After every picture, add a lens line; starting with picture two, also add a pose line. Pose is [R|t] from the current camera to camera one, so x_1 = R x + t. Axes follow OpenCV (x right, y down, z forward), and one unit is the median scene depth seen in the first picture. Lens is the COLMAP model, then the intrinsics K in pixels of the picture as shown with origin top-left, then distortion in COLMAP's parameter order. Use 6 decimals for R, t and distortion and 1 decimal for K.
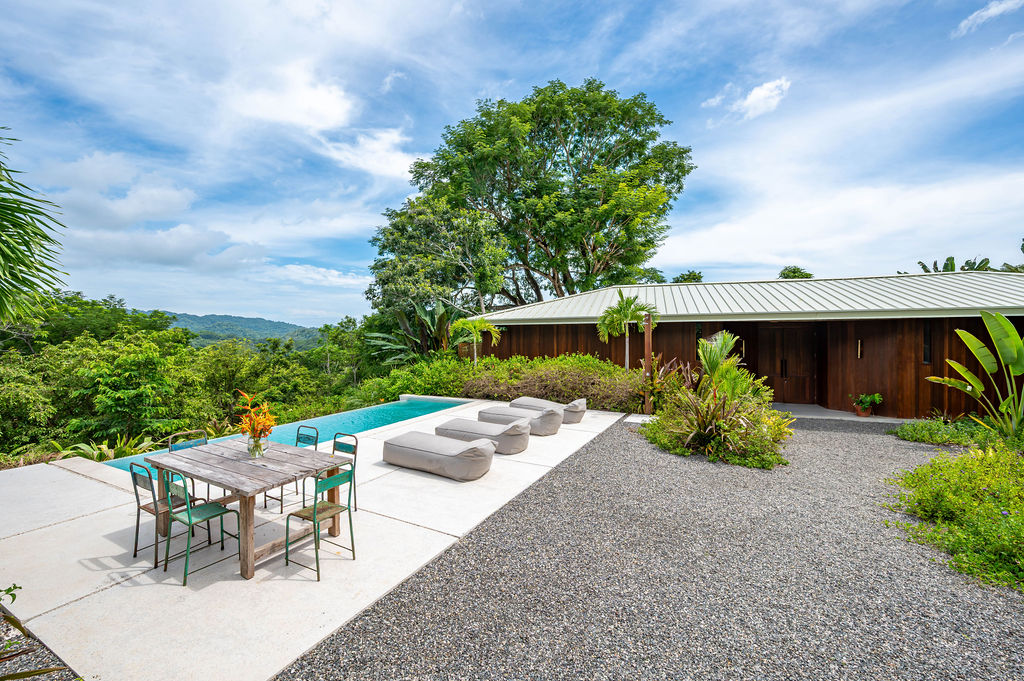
lens RADIAL K [[422.9, 0, 512.0], [0, 422.9, 340.5], [0, 0, 1]] dist [-0.002727, -0.000819]
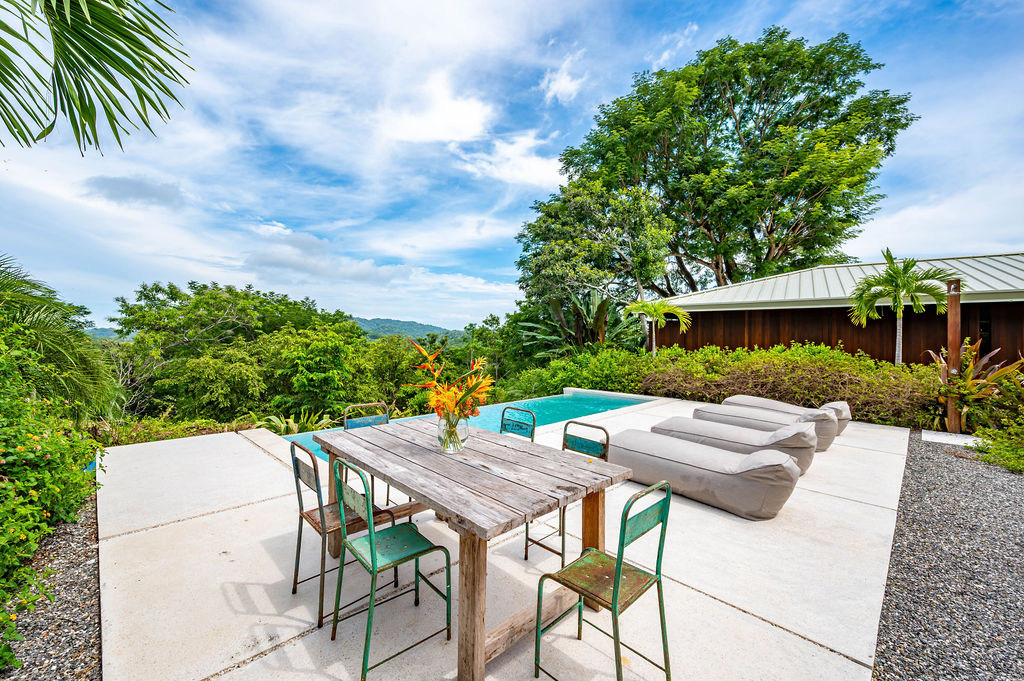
lens RADIAL K [[422.9, 0, 512.0], [0, 422.9, 340.5], [0, 0, 1]] dist [-0.002727, -0.000819]
pose [[0.952008, 0.015993, -0.305655, -0.069420], [-0.017513, 0.999844, -0.002230, 0.023403], [0.305571, 0.007476, 0.952140, 0.086316]]
